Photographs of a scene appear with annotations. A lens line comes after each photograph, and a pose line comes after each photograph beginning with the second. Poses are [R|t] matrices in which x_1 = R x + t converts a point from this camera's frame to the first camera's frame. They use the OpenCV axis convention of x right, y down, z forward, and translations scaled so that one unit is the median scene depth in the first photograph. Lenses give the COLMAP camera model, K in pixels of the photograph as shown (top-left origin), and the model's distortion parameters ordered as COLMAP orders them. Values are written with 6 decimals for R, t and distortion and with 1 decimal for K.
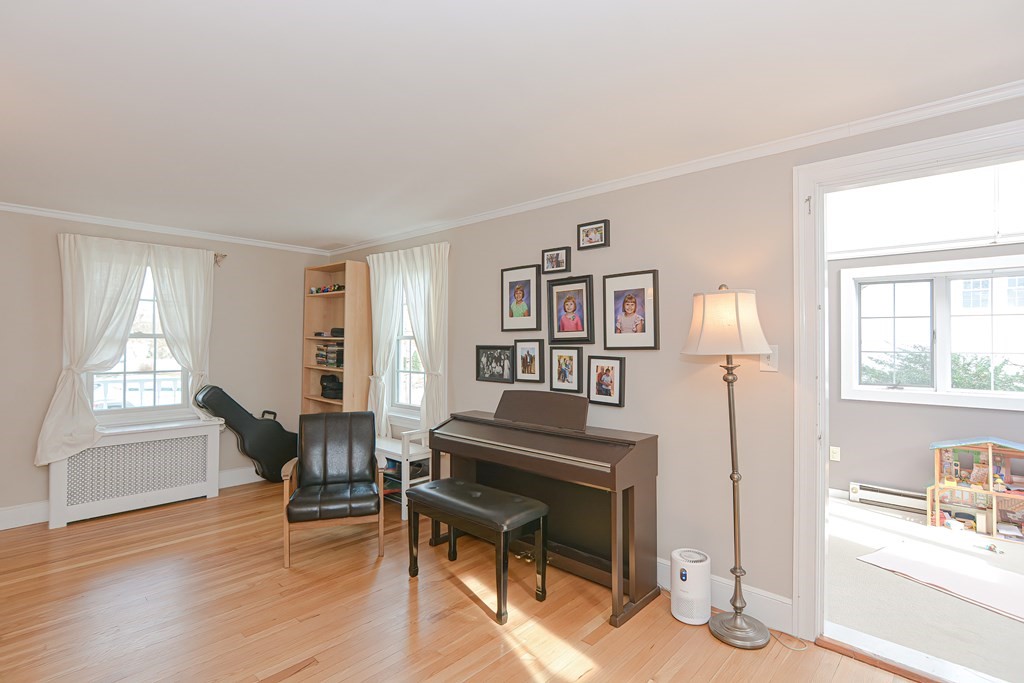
lens RADIAL K [[498.3, 0, 513.6], [0, 498.3, 340.8], [0, 0, 1]] dist [-0.017112, 0.006467]
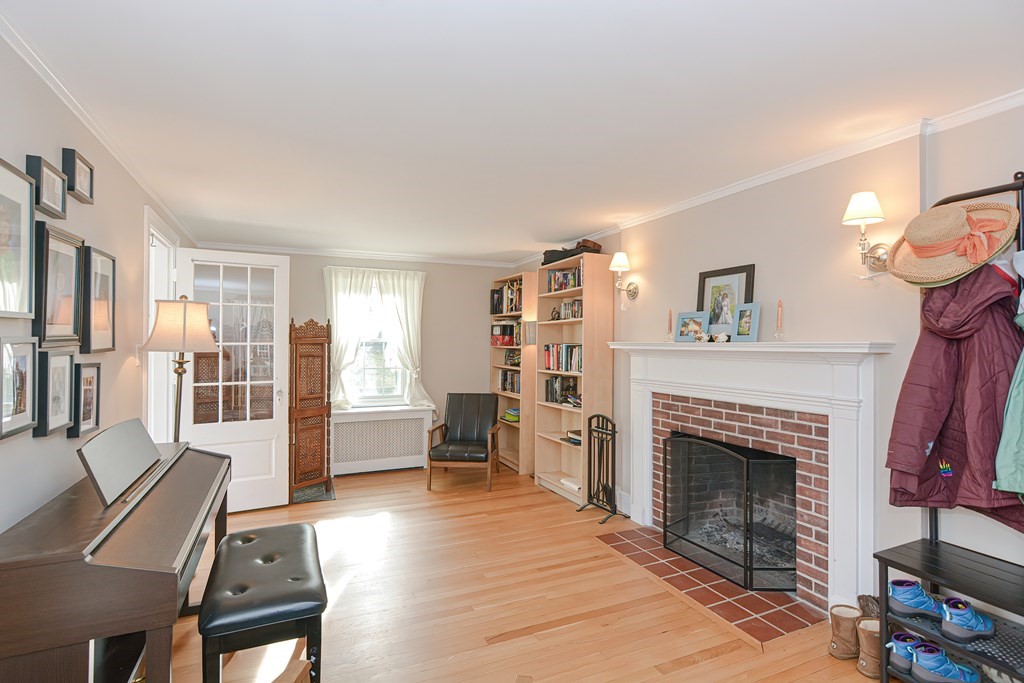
lens RADIAL K [[501.9, 0, 506.7], [0, 501.9, 341.2], [0, 0, 1]] dist [-0.004755, -0.000012]
pose [[-0.916944, -0.006223, 0.398967, -0.553894], [-0.008586, 0.999955, -0.004135, -0.000856], [-0.398923, -0.007217, -0.916956, 1.276184]]
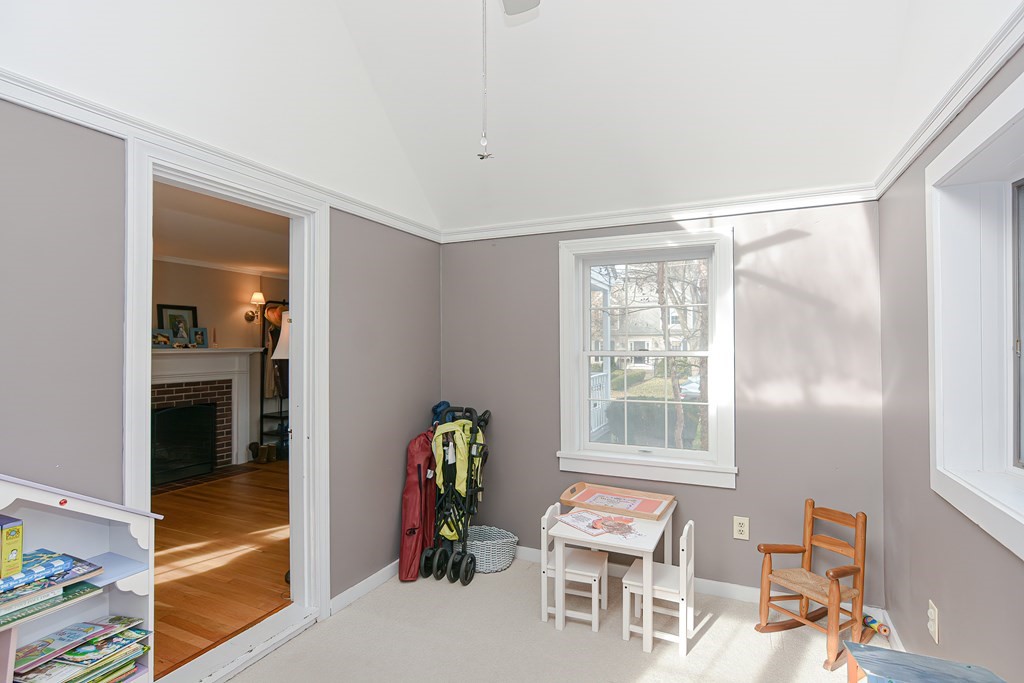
lens RADIAL K [[498.3, 0, 513.6], [0, 498.3, 340.8], [0, 0, 1]] dist [-0.017112, 0.006467]
pose [[0.322632, -0.017499, -0.946363, 1.287228], [0.009395, 0.999839, -0.015285, 0.004035], [0.946478, -0.003960, 0.322744, 0.765665]]
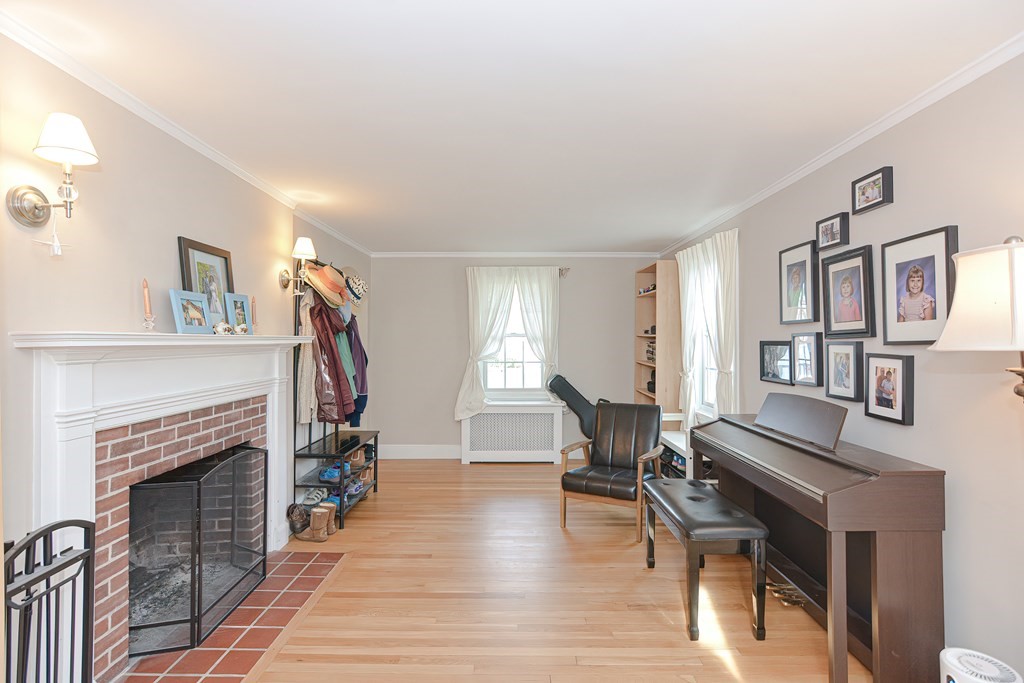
lens RADIAL K [[498.3, 0, 513.6], [0, 498.3, 340.8], [0, 0, 1]] dist [-0.017112, 0.006467]
pose [[0.676078, -0.005805, -0.736807, 0.315465], [0.007989, 0.999968, -0.000548, 0.007016], [0.736786, -0.005515, 0.676103, 0.094929]]
